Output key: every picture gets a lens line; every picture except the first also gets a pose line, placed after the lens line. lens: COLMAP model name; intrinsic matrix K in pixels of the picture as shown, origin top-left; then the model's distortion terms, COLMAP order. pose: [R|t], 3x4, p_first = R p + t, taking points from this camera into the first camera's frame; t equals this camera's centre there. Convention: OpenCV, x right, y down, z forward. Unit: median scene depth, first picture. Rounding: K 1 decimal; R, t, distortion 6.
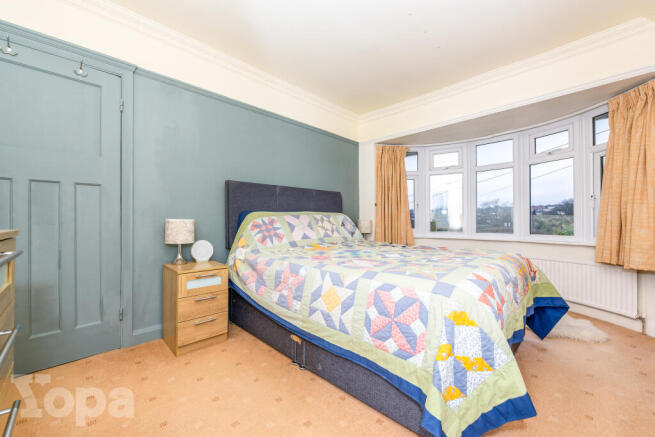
lens RADIAL K [[263.6, 0, 327.5], [0, 263.6, 218.5], [0, 0, 1]] dist [-0.001068, -0.000087]
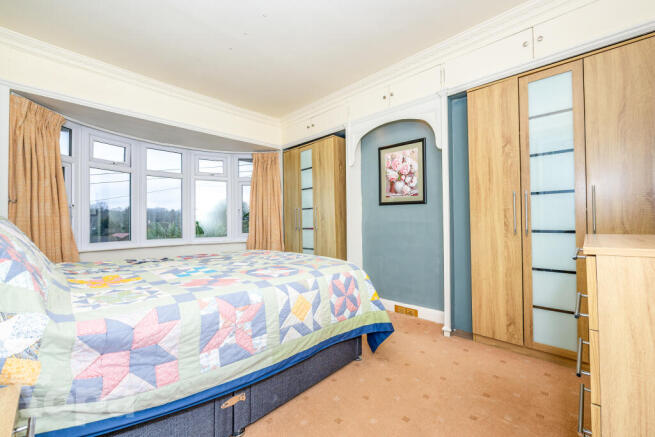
lens RADIAL K [[263.6, 0, 327.5], [0, 263.6, 218.5], [0, 0, 1]] dist [-0.001068, -0.000087]
pose [[-0.014820, 0.015790, 0.999765, -0.873869], [-0.000481, 0.999875, -0.015799, -0.013965], [-0.999890, -0.000715, -0.014811, 0.809930]]
